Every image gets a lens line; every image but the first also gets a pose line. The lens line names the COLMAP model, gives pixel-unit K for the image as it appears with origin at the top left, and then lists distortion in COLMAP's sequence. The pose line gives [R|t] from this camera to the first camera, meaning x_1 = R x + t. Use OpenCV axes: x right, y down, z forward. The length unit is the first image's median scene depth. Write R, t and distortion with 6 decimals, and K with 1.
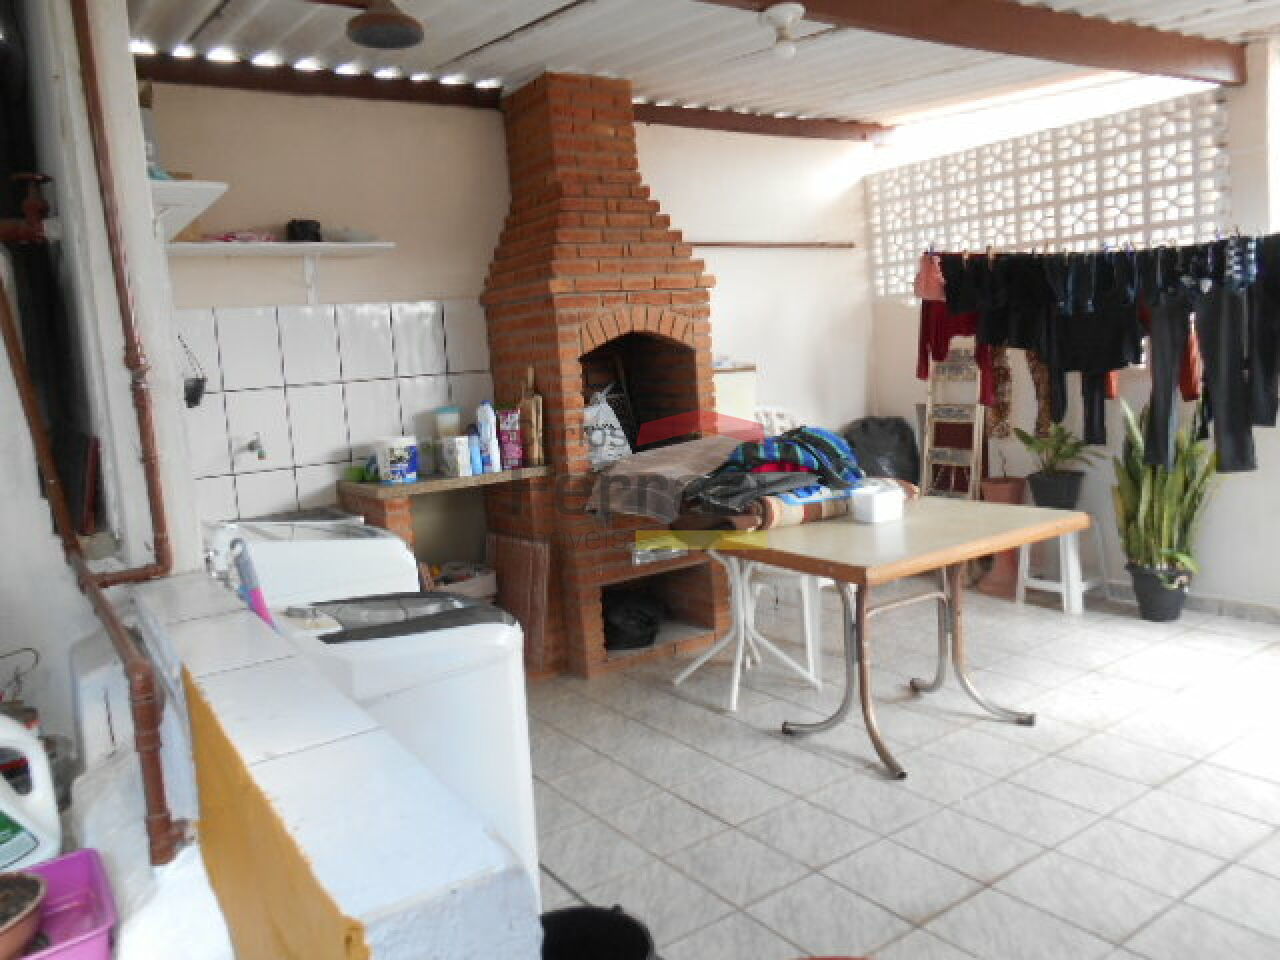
lens RADIAL K [[988.8, 0, 646.3], [0, 988.8, 486.3], [0, 0, 1]] dist [-0.033592, 0.013046]
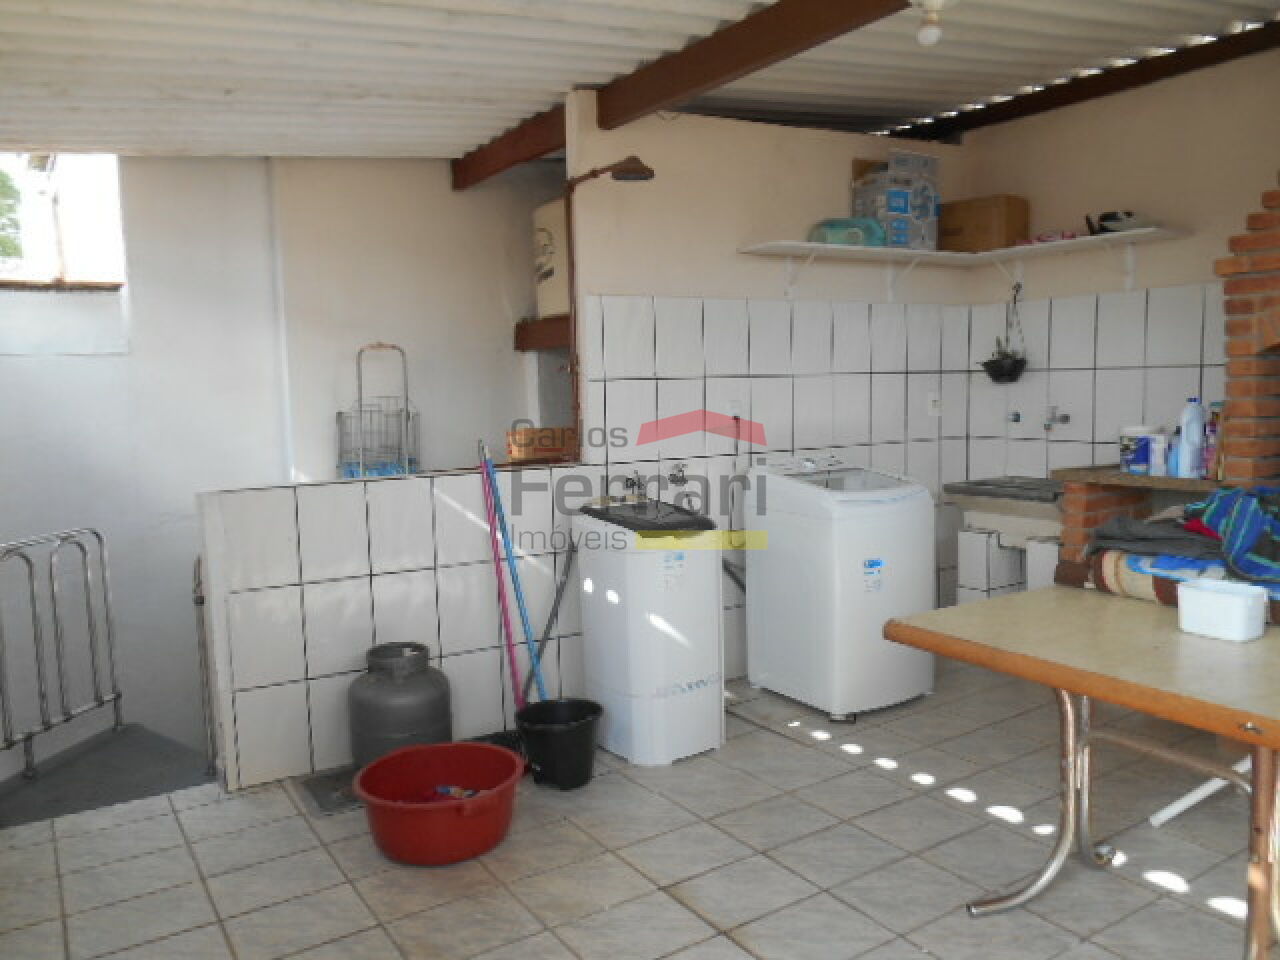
lens RADIAL K [[988.8, 0, 644.5], [0, 988.8, 477.4], [0, 0, 1]] dist [-0.033592, 0.013046]
pose [[-0.023723, 0.183338, -0.982764, 1.140597], [-0.102749, 0.977387, 0.184815, -0.202562], [0.994424, 0.105362, -0.004349, 0.803340]]
